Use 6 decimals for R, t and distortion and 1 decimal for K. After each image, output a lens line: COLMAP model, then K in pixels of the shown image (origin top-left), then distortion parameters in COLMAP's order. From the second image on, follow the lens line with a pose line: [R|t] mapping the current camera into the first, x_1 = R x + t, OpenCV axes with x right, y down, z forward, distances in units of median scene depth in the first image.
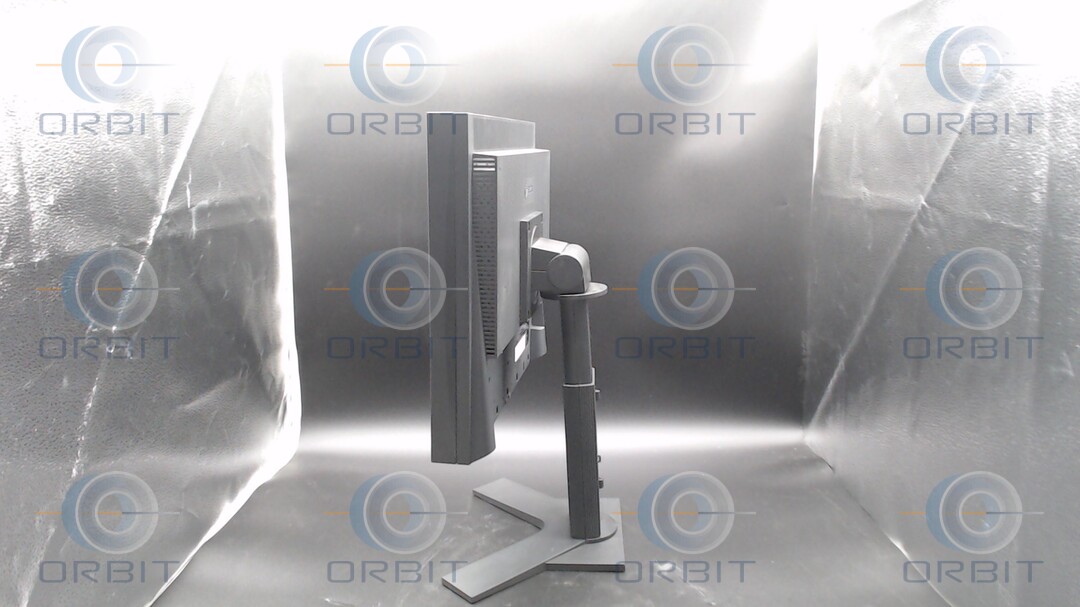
lens RADIAL K [[804.0, 0, 538.8], [0, 804.0, 288.8], [0, 0, 1]] dist [0.022937, -0.048585]
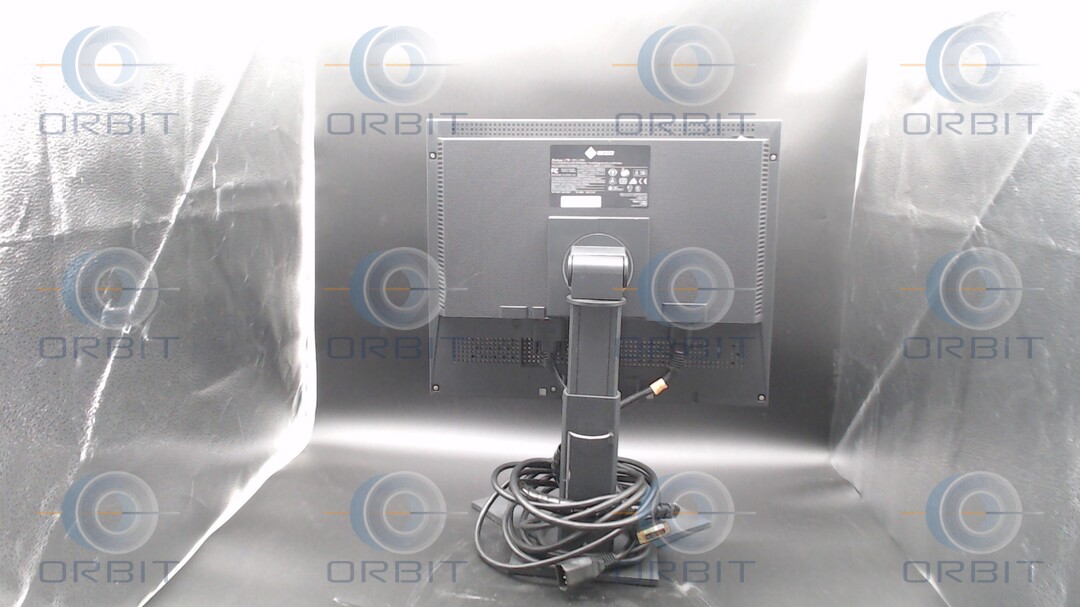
lens RADIAL K [[804.0, 0, 540.2], [0, 804.0, 292.8], [0, 0, 1]] dist [0.022937, -0.048585]
pose [[0.998318, 0.055645, -0.016298, -0.017893], [-0.055562, 0.998440, 0.005498, -0.001854], [0.016579, -0.004583, 0.999852, 0.032574]]
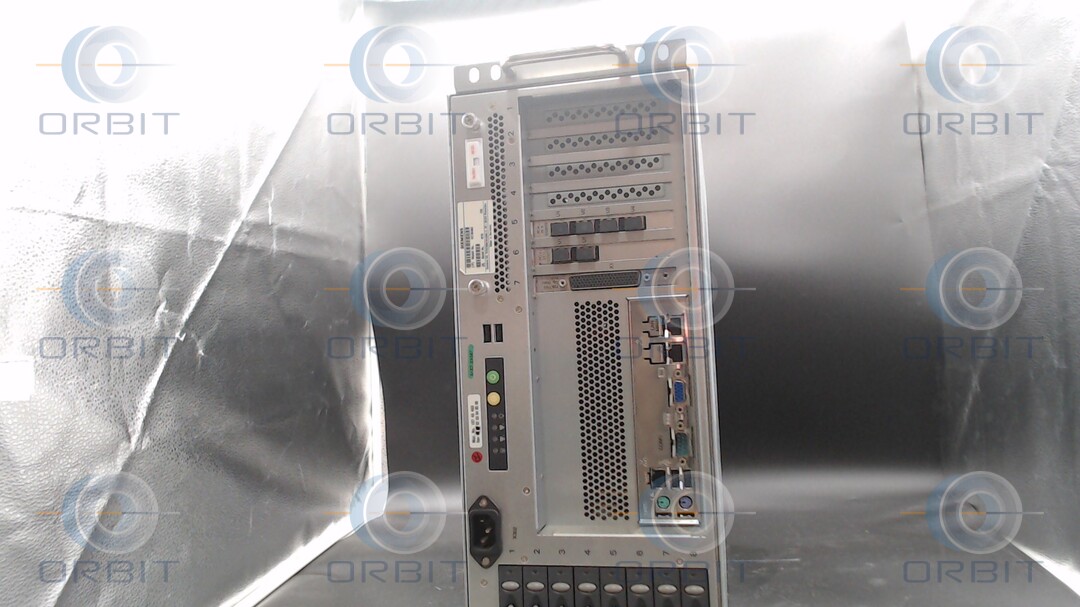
lens RADIAL K [[804.0, 0, 546.0], [0, 804.0, 295.2], [0, 0, 1]] dist [0.022937, -0.048585]
pose [[0.993014, -0.043277, -0.109770, 0.012878], [0.022461, 0.982630, -0.184209, 0.166427], [0.115835, 0.180457, 0.976738, 0.069247]]
